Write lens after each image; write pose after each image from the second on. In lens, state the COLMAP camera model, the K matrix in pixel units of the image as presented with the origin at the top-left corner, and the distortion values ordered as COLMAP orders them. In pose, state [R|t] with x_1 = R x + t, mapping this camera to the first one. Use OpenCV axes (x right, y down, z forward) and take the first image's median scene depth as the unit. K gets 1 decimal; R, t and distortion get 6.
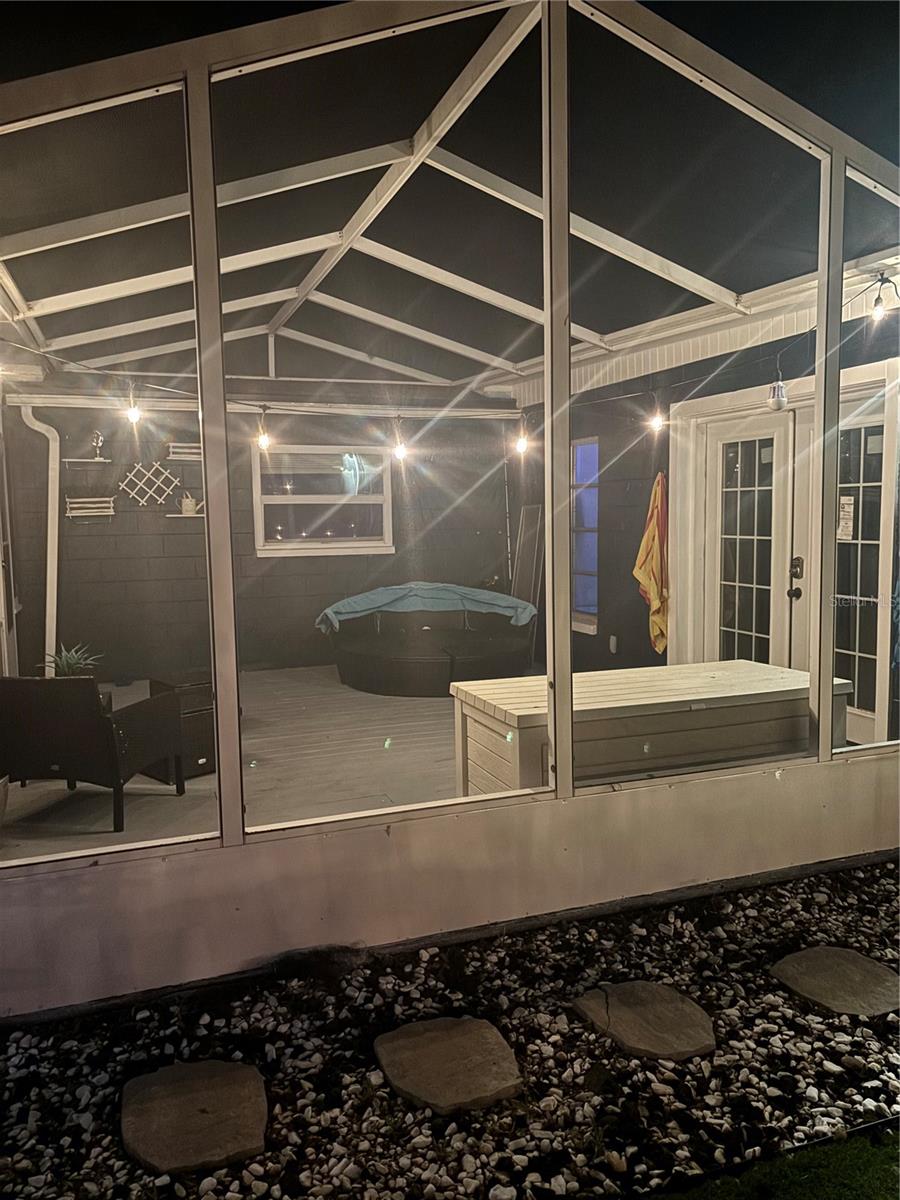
lens RADIAL K [[901.3, 0, 454.9], [0, 901.3, 597.8], [0, 0, 1]] dist [0.044917, -0.051467]
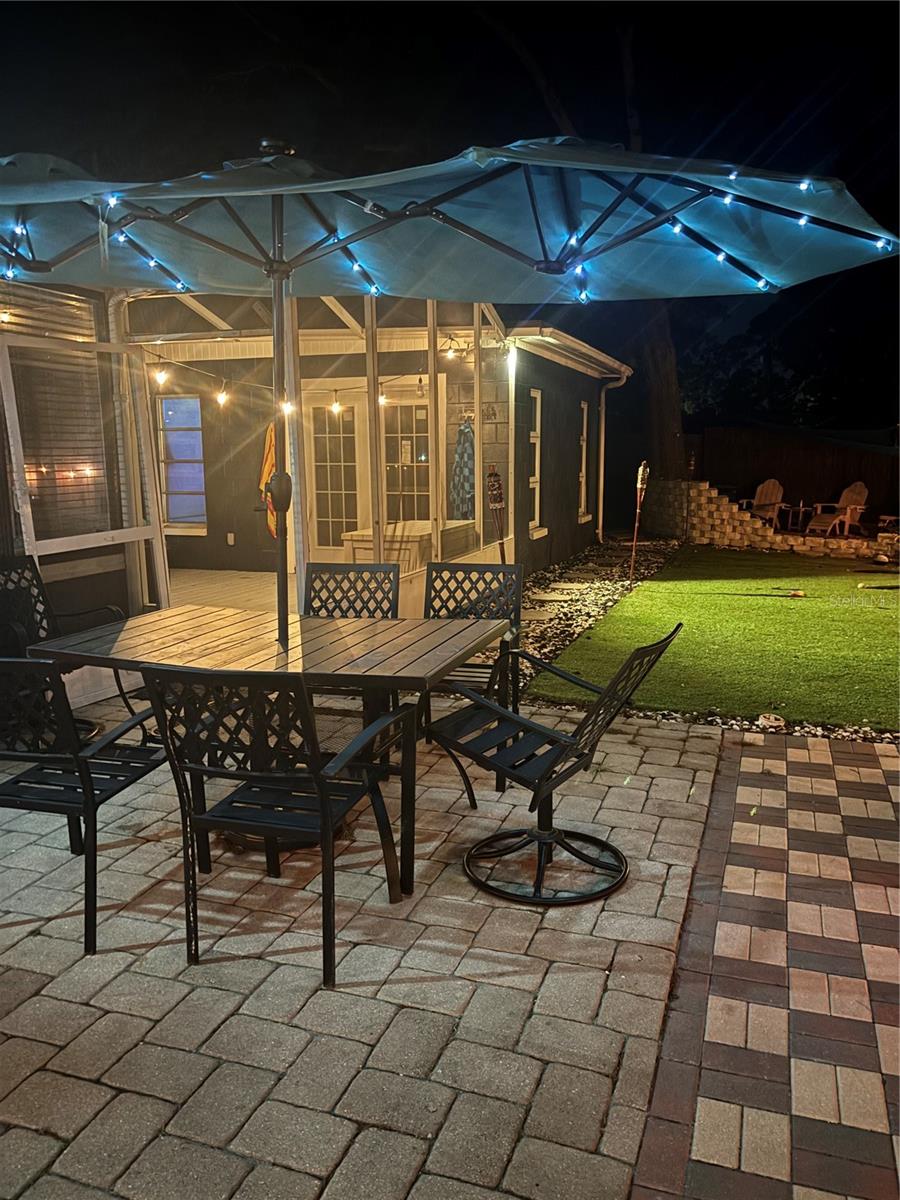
lens RADIAL K [[901.3, 0, 449.5], [0, 901.3, 616.0], [0, 0, 1]] dist [0.044917, -0.051467]
pose [[0.637297, -0.128241, 0.759873, -1.875983], [0.071484, 0.991642, 0.107403, 0.108973], [-0.767296, -0.014129, 0.641138, -0.580165]]
